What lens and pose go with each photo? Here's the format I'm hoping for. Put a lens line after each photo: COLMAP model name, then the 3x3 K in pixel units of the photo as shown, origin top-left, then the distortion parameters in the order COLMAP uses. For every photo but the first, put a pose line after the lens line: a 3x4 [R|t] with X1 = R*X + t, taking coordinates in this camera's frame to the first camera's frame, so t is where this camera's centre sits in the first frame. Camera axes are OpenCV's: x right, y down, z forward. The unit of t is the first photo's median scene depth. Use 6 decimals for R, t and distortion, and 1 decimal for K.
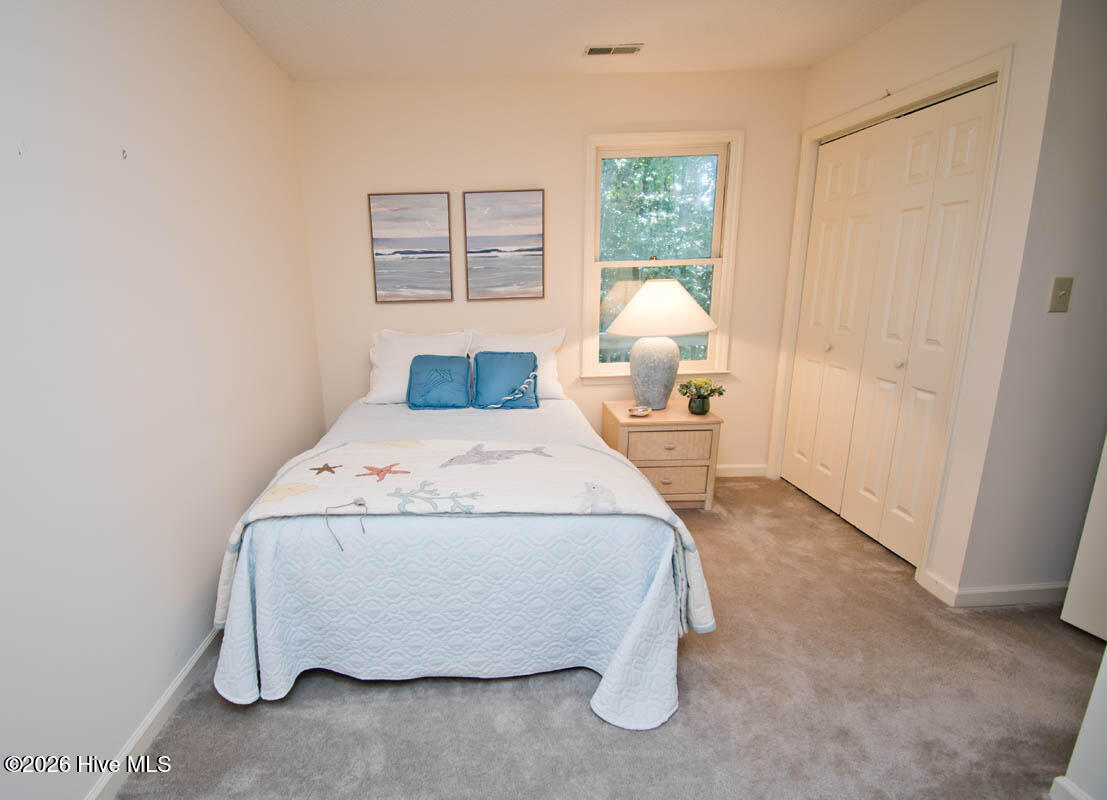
lens RADIAL K [[500.6, 0, 551.1], [0, 500.6, 406.1], [0, 0, 1]] dist [0.001768, 0.000077]
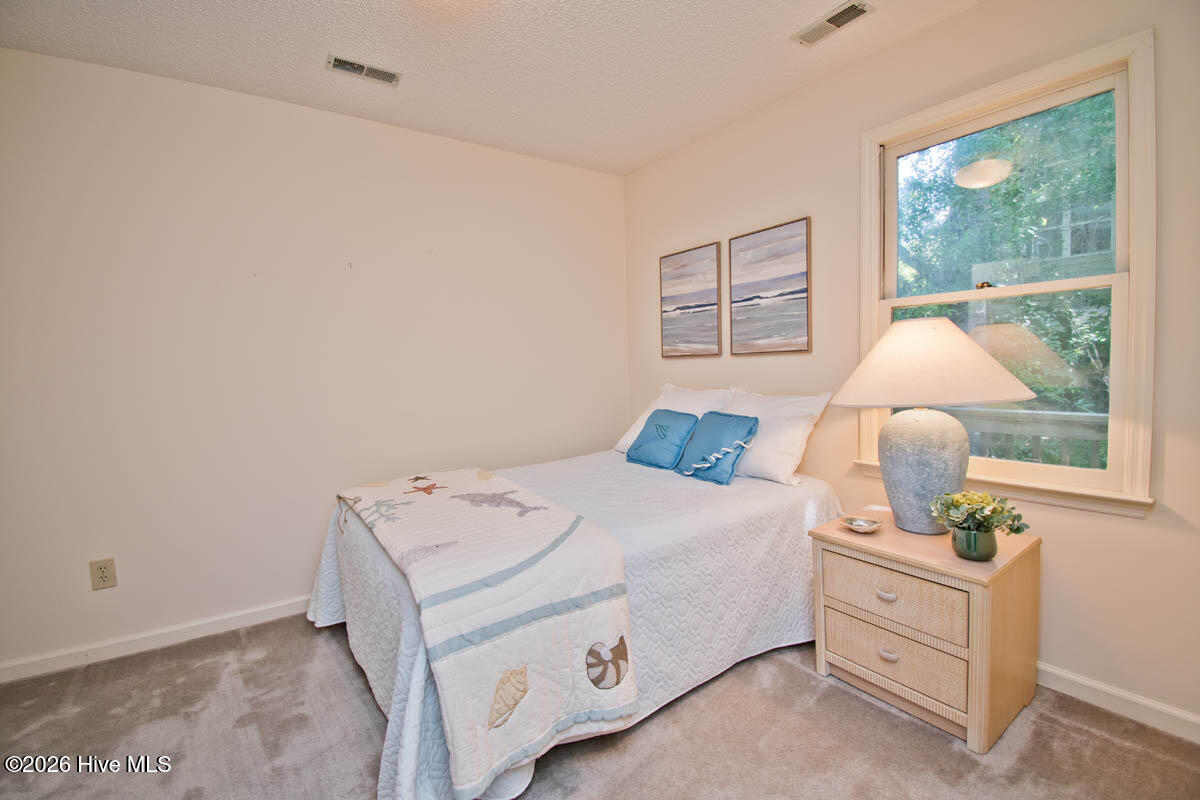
lens RADIAL K [[529.9, 0, 596.6], [0, 529.9, 390.5], [0, 0, 1]] dist [-0.003040, -0.000504]
pose [[0.548712, 0.053787, -0.834280, 0.505063], [-0.172493, 0.983740, -0.050027, -0.061069], [0.818023, 0.171358, 0.549067, 0.303038]]
